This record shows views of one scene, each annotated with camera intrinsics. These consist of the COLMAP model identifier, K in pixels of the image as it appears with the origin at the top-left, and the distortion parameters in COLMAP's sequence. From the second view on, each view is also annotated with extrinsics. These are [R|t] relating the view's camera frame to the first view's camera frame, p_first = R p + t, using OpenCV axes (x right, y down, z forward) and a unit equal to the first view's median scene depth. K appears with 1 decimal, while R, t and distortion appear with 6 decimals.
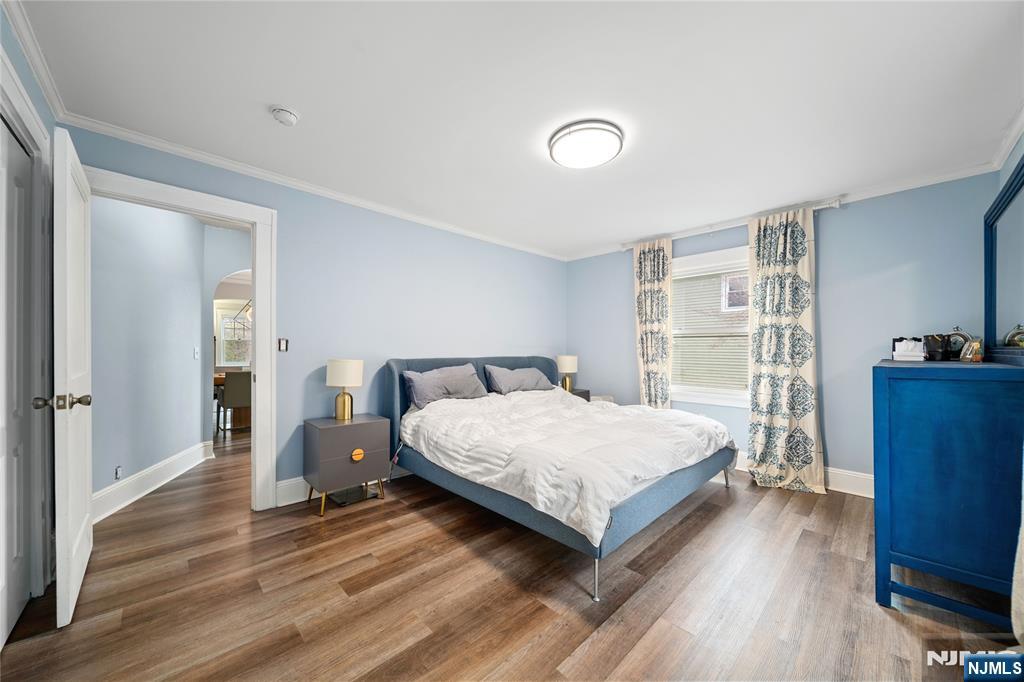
lens RADIAL K [[366.6, 0, 514.6], [0, 366.6, 349.3], [0, 0, 1]] dist [-0.006600, -0.000089]
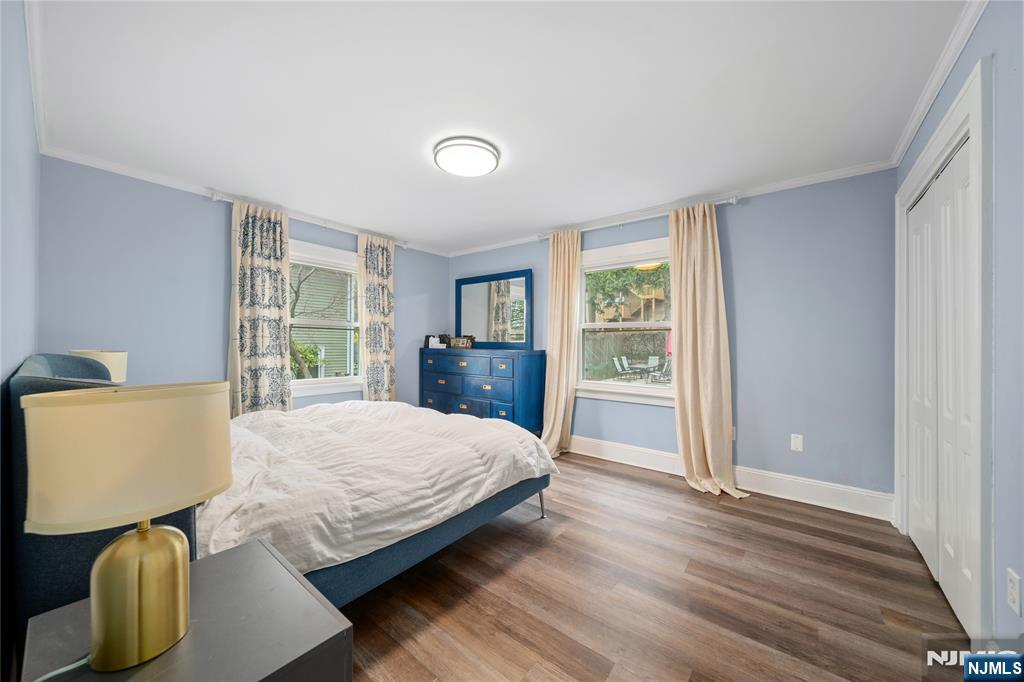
lens RADIAL K [[366.6, 0, 513.2], [0, 366.6, 342.2], [0, 0, 1]] dist [-0.006600, -0.000089]
pose [[-0.138683, 0.000295, 0.990337, -0.853404], [-0.009406, 0.999954, -0.001615, -0.000307], [-0.990292, -0.009539, -0.138674, 0.952326]]
